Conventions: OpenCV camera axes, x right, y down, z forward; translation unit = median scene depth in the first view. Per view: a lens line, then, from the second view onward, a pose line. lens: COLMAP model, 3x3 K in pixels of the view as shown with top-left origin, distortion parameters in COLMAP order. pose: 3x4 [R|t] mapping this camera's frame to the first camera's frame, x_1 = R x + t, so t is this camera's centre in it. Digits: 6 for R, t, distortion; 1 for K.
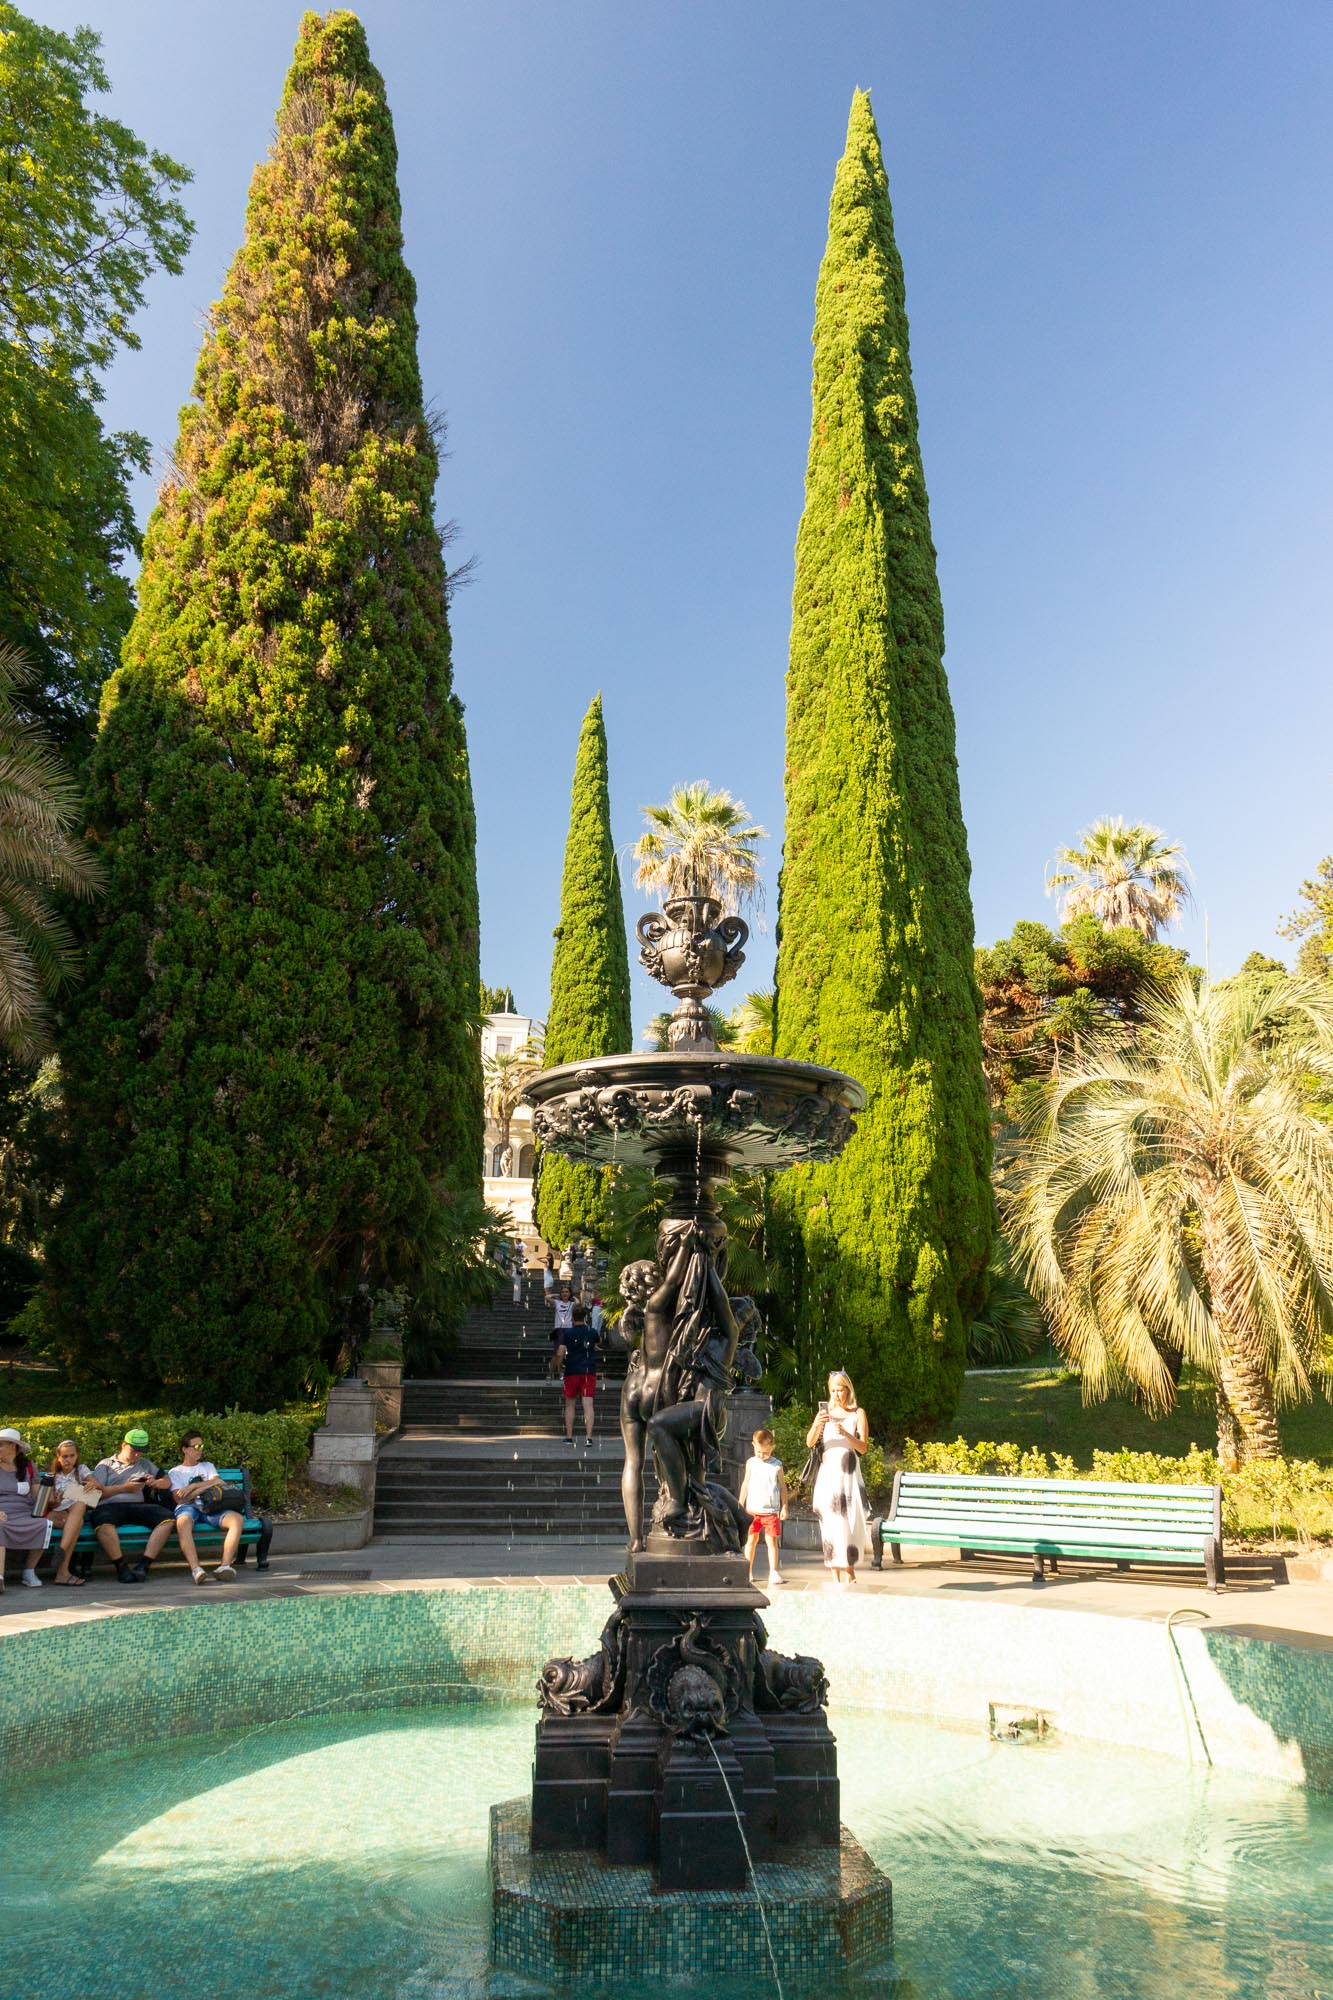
lens RADIAL K [[1366.7, 0, 656.8], [0, 1366.7, 1002.5], [0, 0, 1]] dist [-0.007160, -0.005247]
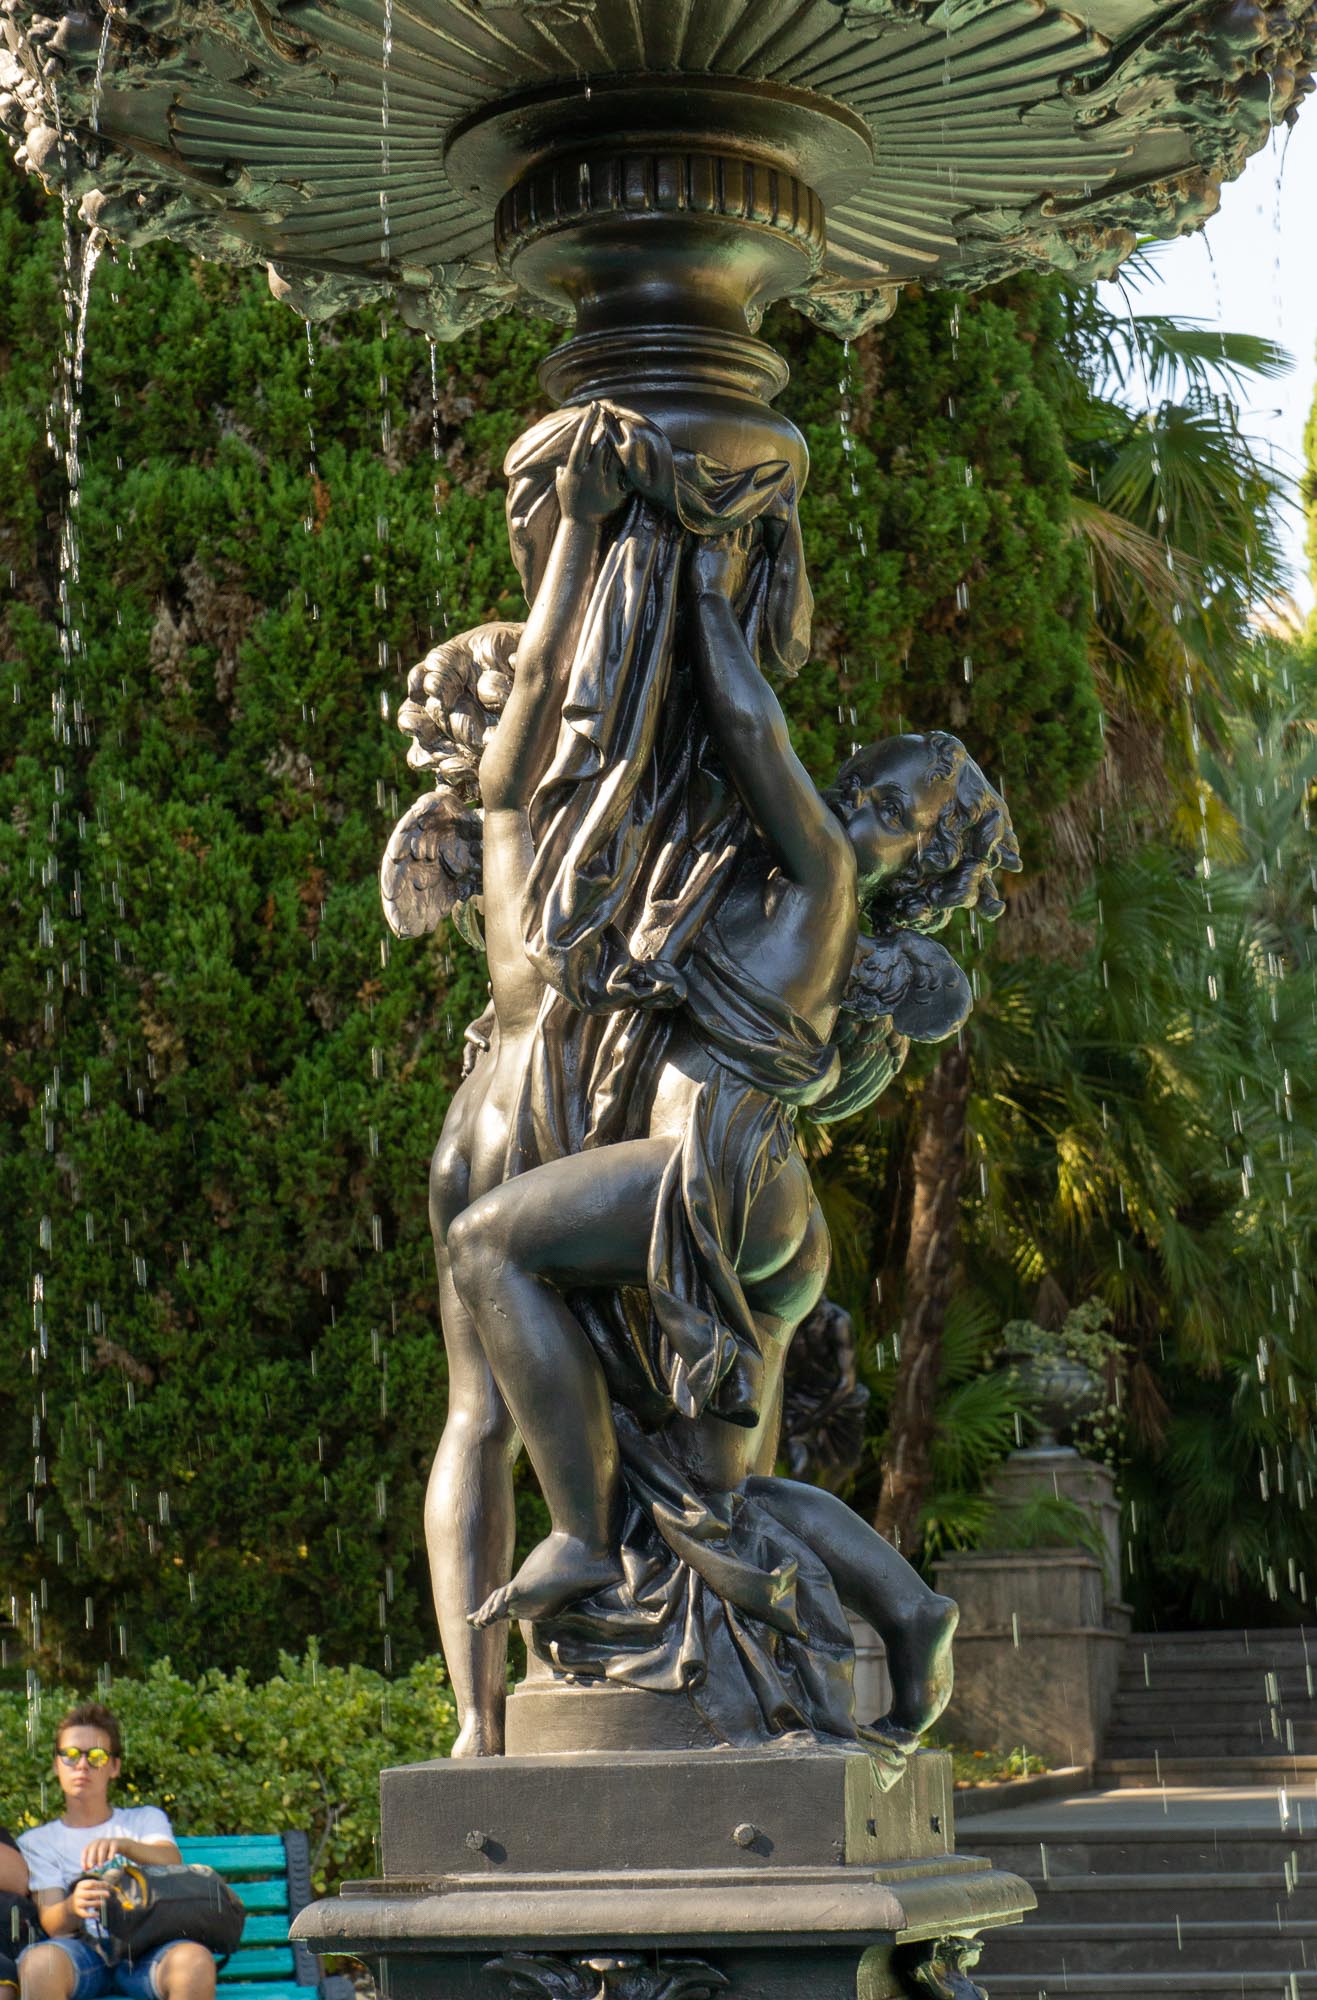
lens RADIAL K [[4585.2, 0, 750.9], [0, 4585.2, 1082.6], [0, 0, 1]] dist [0.030755, 0.158878]
pose [[0.931296, -0.090870, -0.352746, 0.123045], [0.131572, 0.986922, 0.093129, 0.079075], [0.339671, -0.133142, 0.931073, 0.099539]]
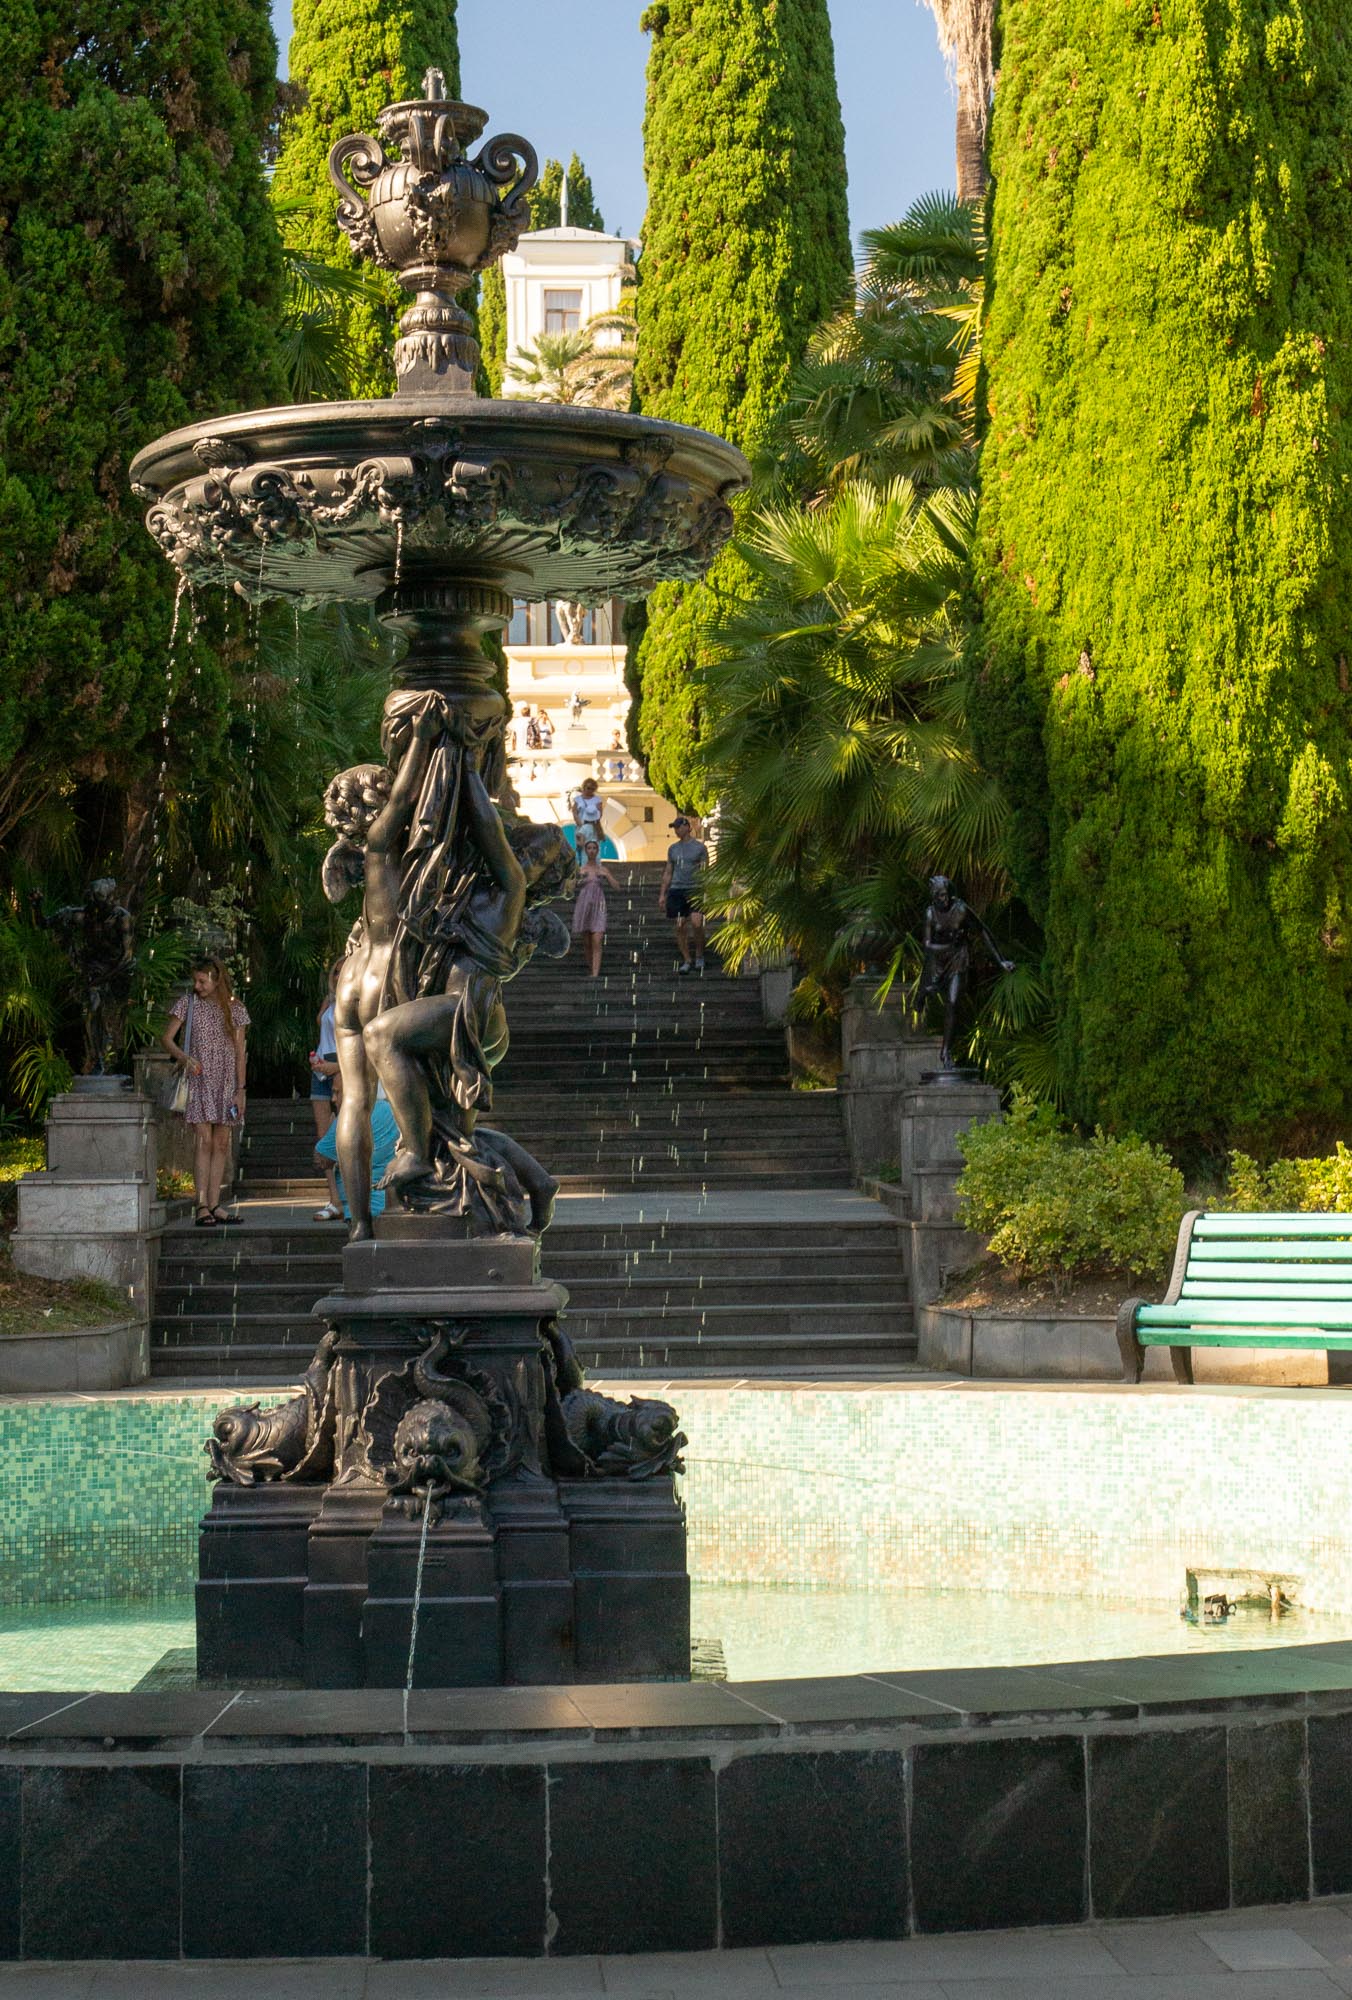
lens RADIAL K [[3571.4, 0, 719.9], [0, 3571.4, 945.0], [0, 0, 1]] dist [-0.013660, 0.020451]
pose [[0.995270, -0.034405, -0.090855, 0.107750], [0.052847, 0.976454, 0.209150, -0.016851], [0.081520, -0.212963, 0.973654, -0.182487]]
